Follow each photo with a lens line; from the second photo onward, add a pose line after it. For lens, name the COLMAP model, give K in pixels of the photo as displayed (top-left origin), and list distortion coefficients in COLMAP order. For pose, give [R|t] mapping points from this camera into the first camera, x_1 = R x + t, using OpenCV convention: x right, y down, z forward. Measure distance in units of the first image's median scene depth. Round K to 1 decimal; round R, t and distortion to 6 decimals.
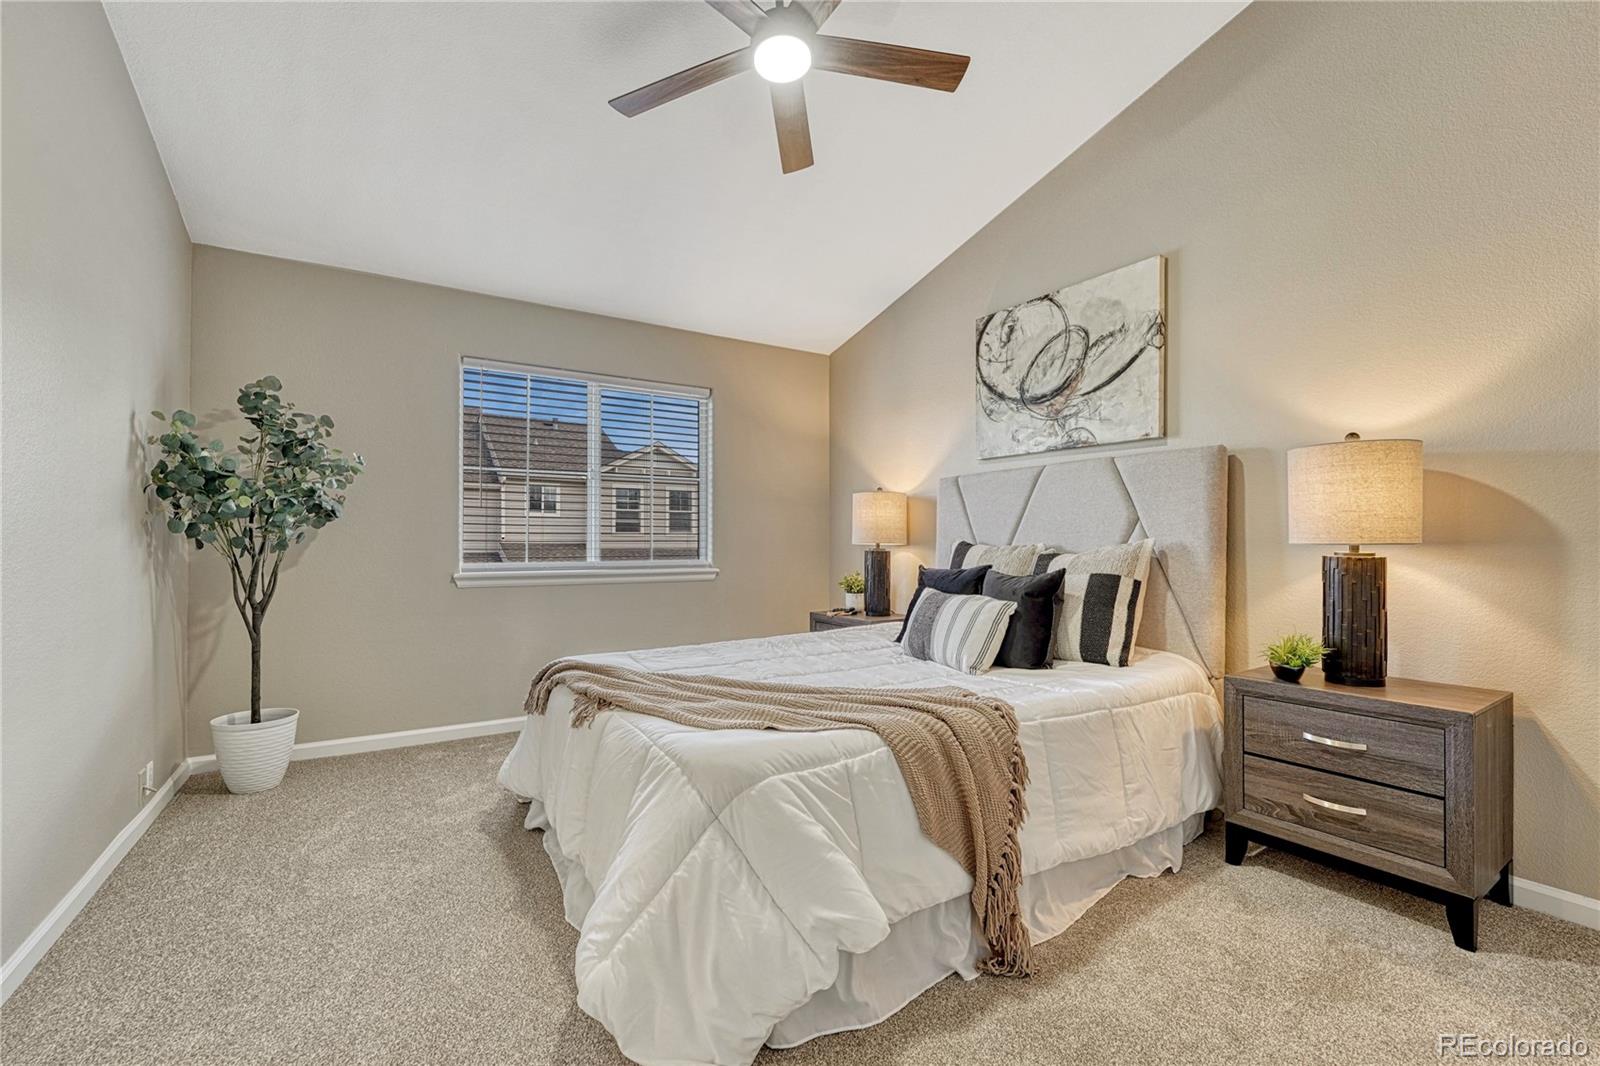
lens RADIAL K [[666.5, 0, 797.4], [0, 666.5, 533.2], [0, 0, 1]] dist [-0.011306, 0.001798]
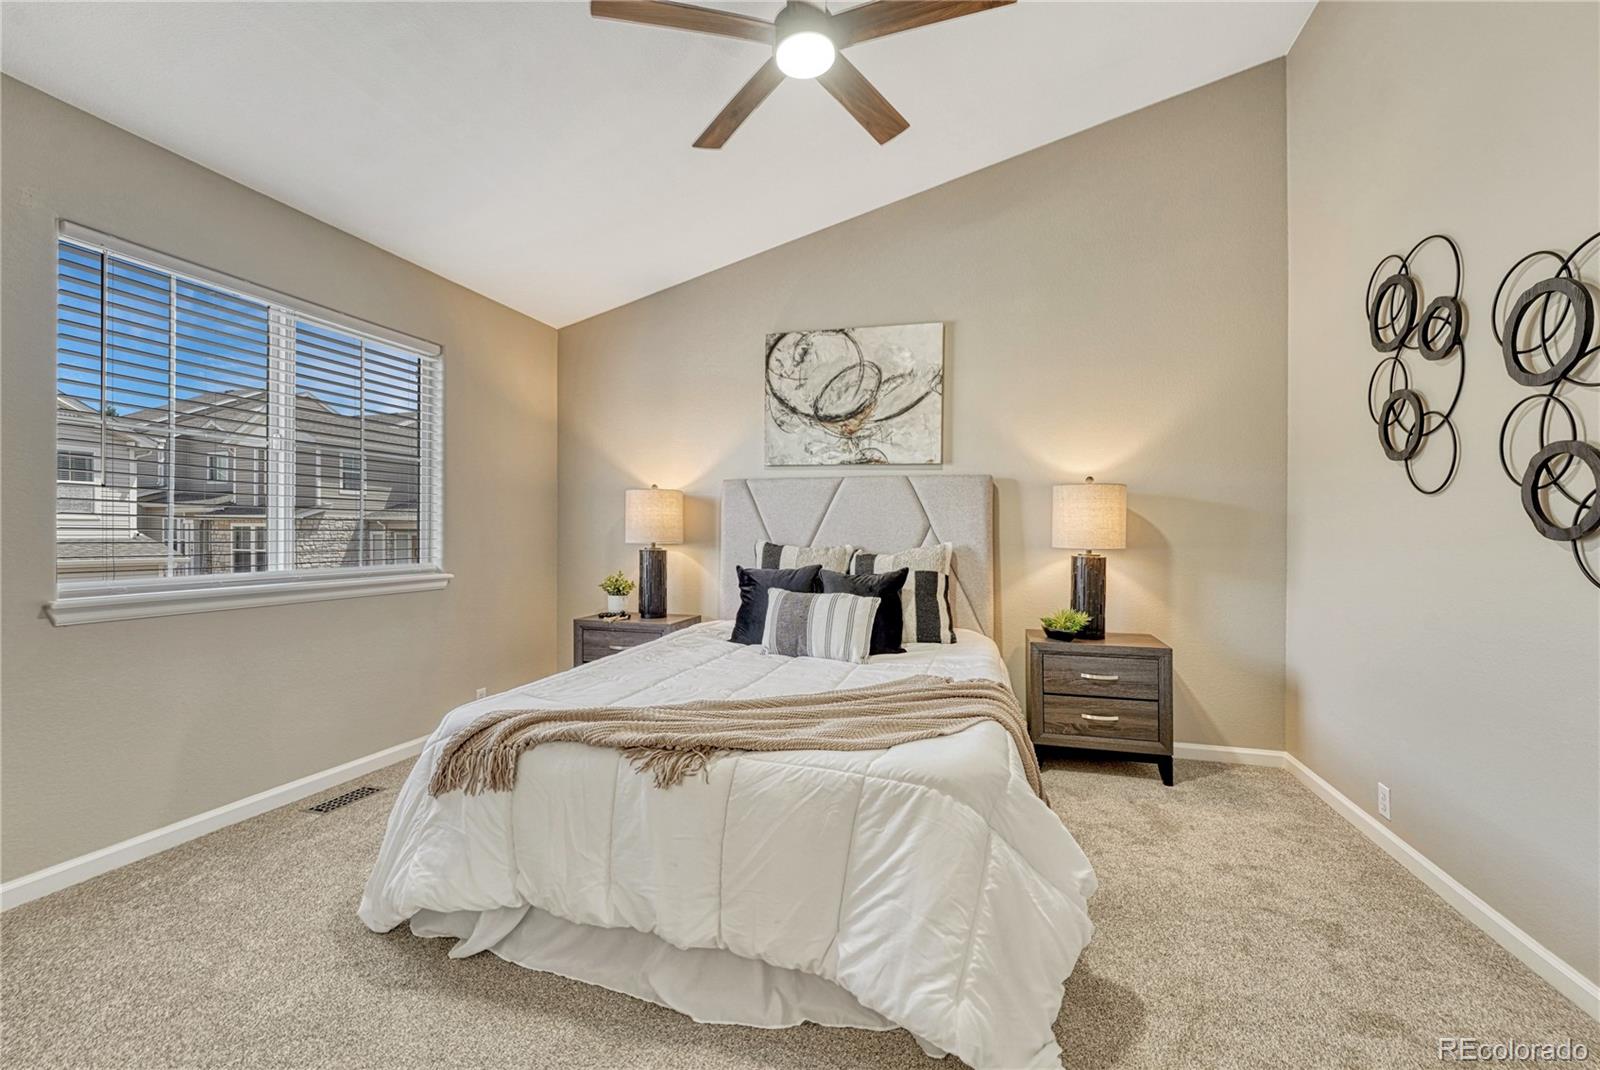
lens RADIAL K [[666.5, 0, 783.1], [0, 666.5, 529.6], [0, 0, 1]] dist [-0.011306, 0.001798]
pose [[0.754803, 0.009079, 0.655889, -0.472042], [-0.018027, 0.999814, 0.006905, -0.016938], [-0.655704, -0.017036, 0.754826, 0.193124]]
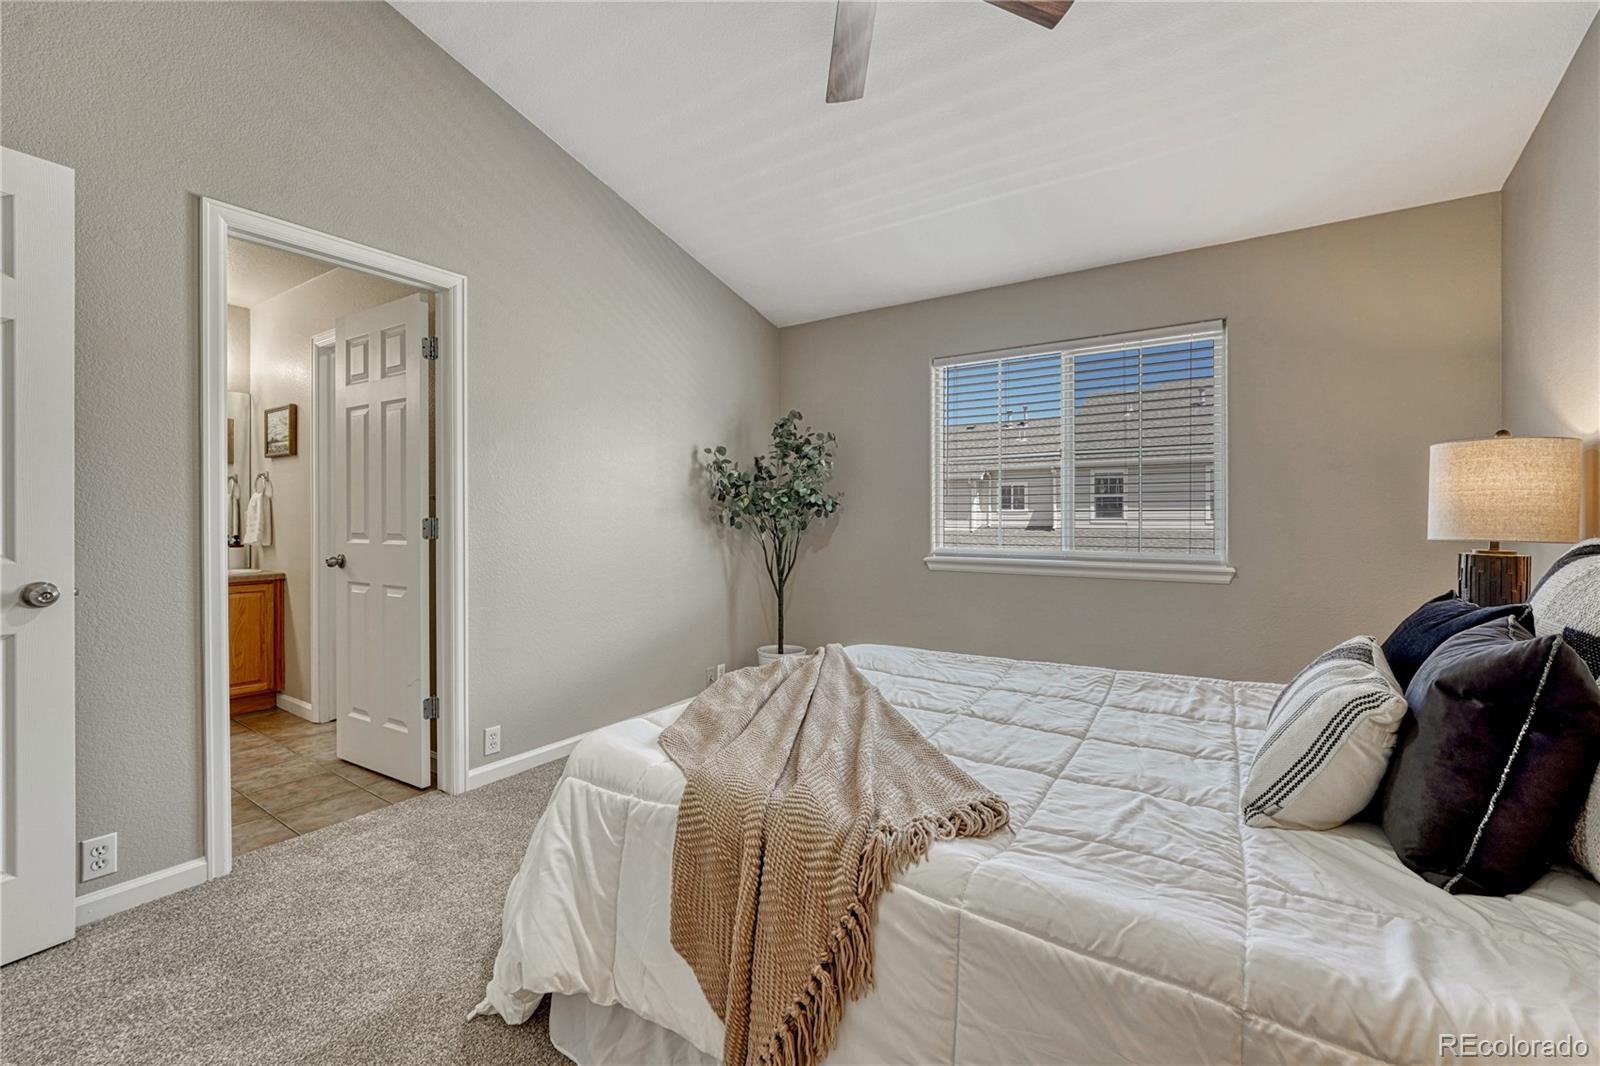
lens RADIAL K [[666.5, 0, 820.1], [0, 666.5, 519.4], [0, 0, 1]] dist [-0.011306, 0.001798]
pose [[0.422153, 0.001702, -0.906523, 0.476122], [0.013664, 0.999873, 0.008240, -0.015310], [0.906421, -0.015865, 0.422076, 0.418988]]
